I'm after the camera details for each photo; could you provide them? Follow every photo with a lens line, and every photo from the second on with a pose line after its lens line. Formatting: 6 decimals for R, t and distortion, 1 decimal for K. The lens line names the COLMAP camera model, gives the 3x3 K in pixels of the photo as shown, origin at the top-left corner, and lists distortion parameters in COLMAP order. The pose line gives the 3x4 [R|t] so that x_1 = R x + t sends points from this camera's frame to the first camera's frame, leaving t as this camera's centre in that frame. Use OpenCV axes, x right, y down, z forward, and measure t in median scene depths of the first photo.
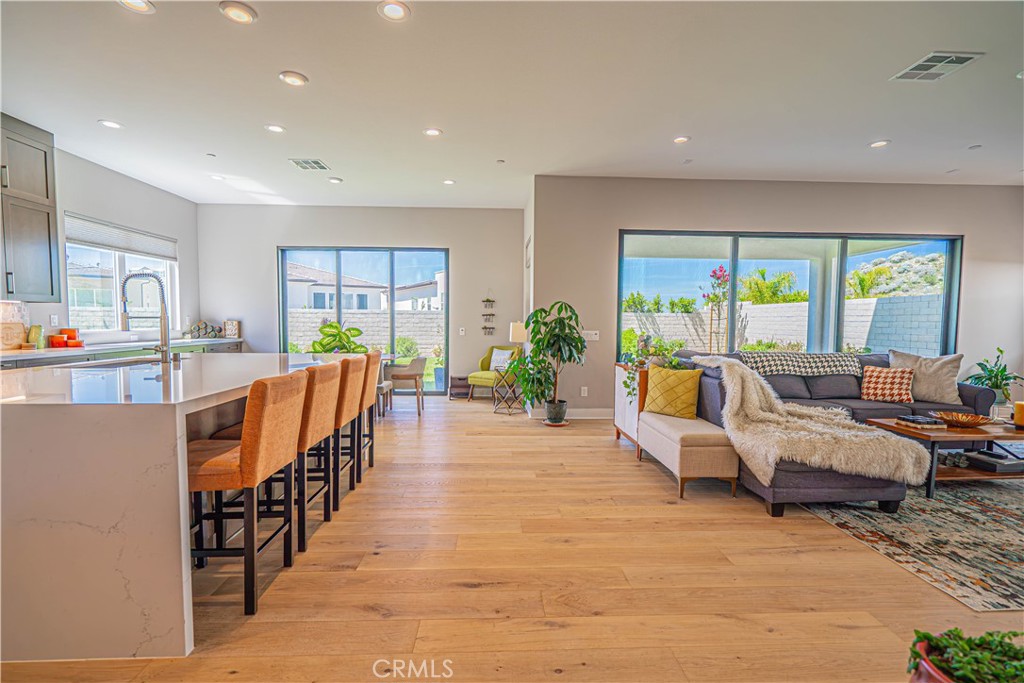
lens RADIAL K [[461.7, 0, 514.0], [0, 461.7, 345.4], [0, 0, 1]] dist [-0.004801, 0.000155]
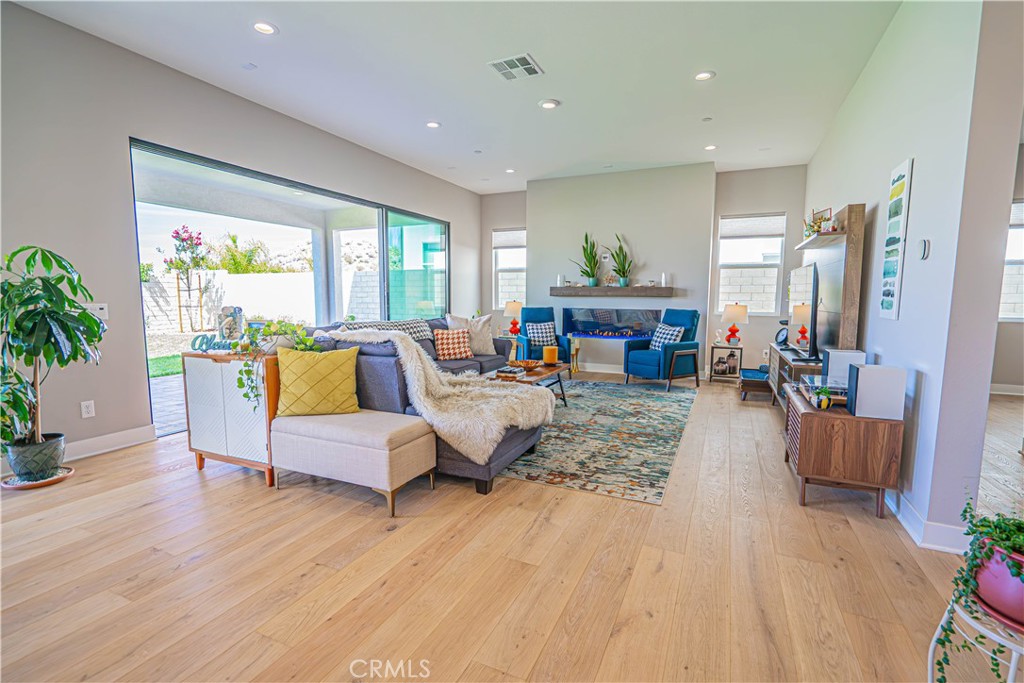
lens RADIAL K [[461.7, 0, 514.0], [0, 461.7, 345.4], [0, 0, 1]] dist [-0.004801, 0.000155]
pose [[0.456112, -0.098576, 0.884446, -0.165978], [0.046283, 0.995129, 0.087044, -0.007082], [-0.888718, 0.001233, 0.458453, 0.406547]]
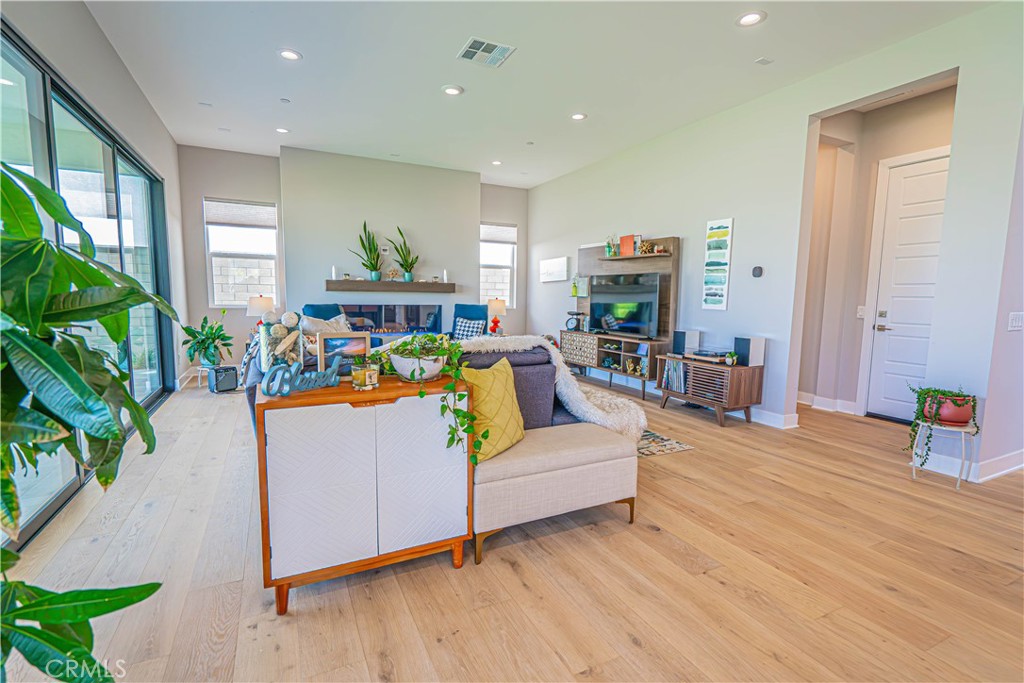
lens RADIAL K [[477.5, 0, 511.4], [0, 477.5, 346.6], [0, 0, 1]] dist [-0.001272, -0.000090]
pose [[-0.402360, -0.114859, 0.908248, -0.199393], [0.030749, 0.989843, 0.138799, -0.056461], [-0.914965, 0.083775, -0.394741, 1.261068]]
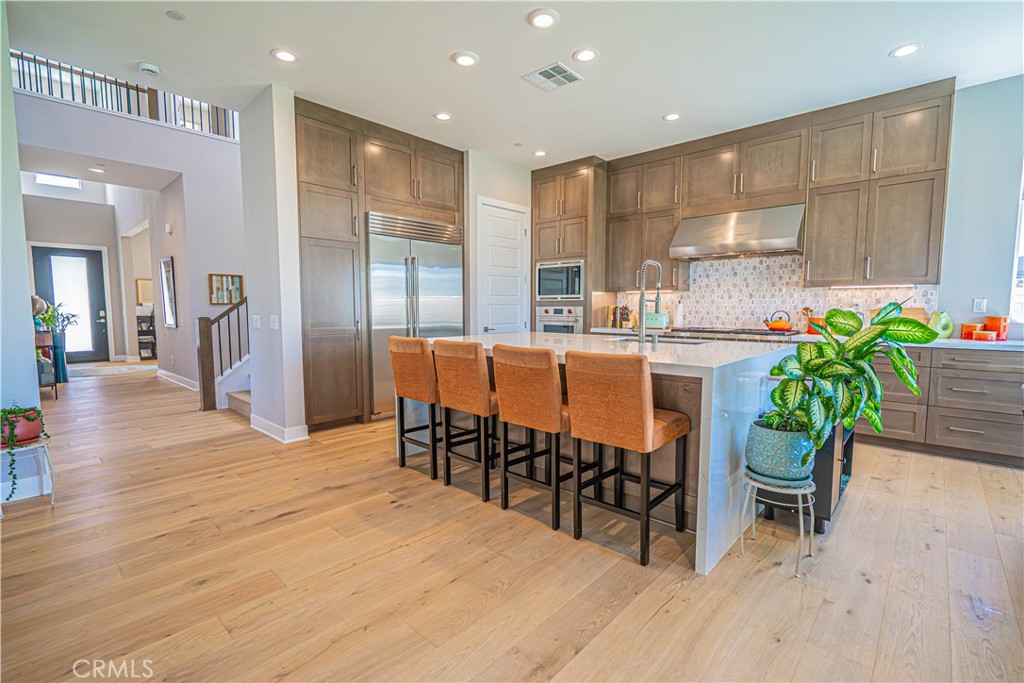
lens RADIAL K [[461.7, 0, 514.0], [0, 461.7, 345.4], [0, 0, 1]] dist [-0.004801, 0.000155]
pose [[-0.711422, 0.052411, -0.700808, 0.181099], [-0.042537, 0.992175, 0.117382, -0.058526], [0.701477, 0.113318, -0.703626, 1.294300]]
